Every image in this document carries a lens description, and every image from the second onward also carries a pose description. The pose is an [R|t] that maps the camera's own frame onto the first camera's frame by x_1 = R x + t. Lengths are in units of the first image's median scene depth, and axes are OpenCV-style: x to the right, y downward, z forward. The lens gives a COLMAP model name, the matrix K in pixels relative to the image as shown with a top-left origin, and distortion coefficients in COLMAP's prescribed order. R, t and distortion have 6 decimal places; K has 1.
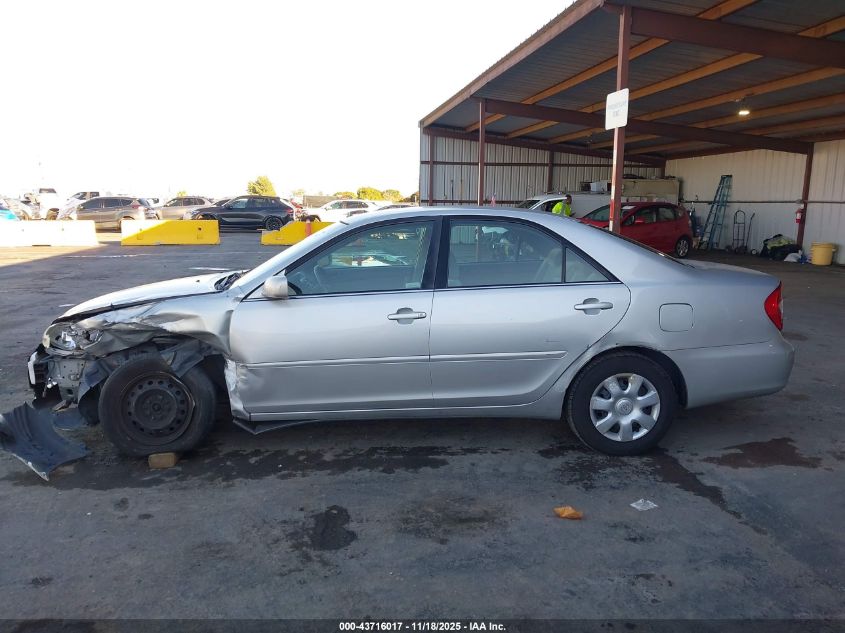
lens RADIAL K [[687.0, 0, 422.5], [0, 687.0, 316.5], [0, 0, 1]] dist [0.015366, -0.004197]
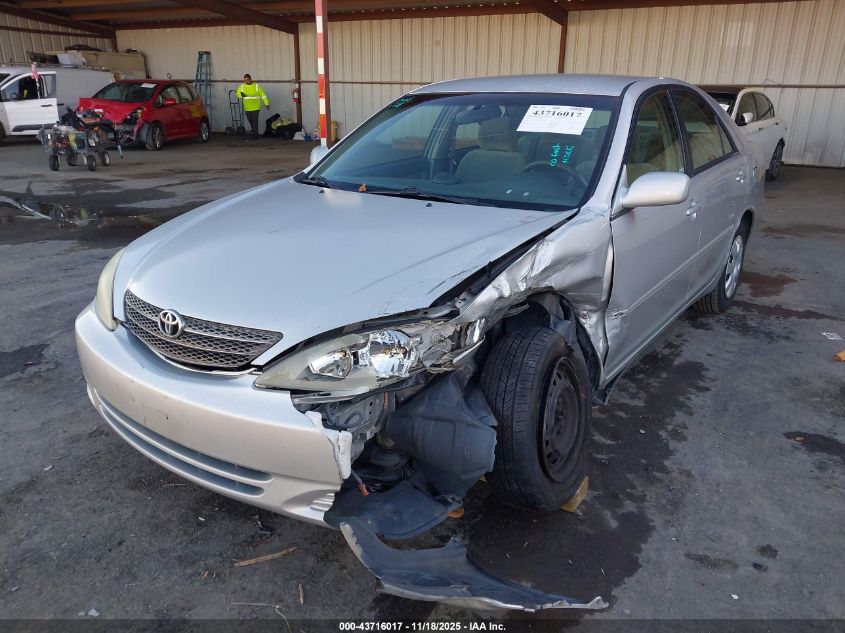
lens RADIAL K [[687.0, 0, 422.5], [0, 687.0, 316.5], [0, 0, 1]] dist [0.015366, -0.004197]
pose [[0.590482, -0.253413, 0.766233, -0.239058], [0.125123, 0.966689, 0.223286, -0.028810], [-0.797292, -0.035973, 0.602521, 0.193816]]
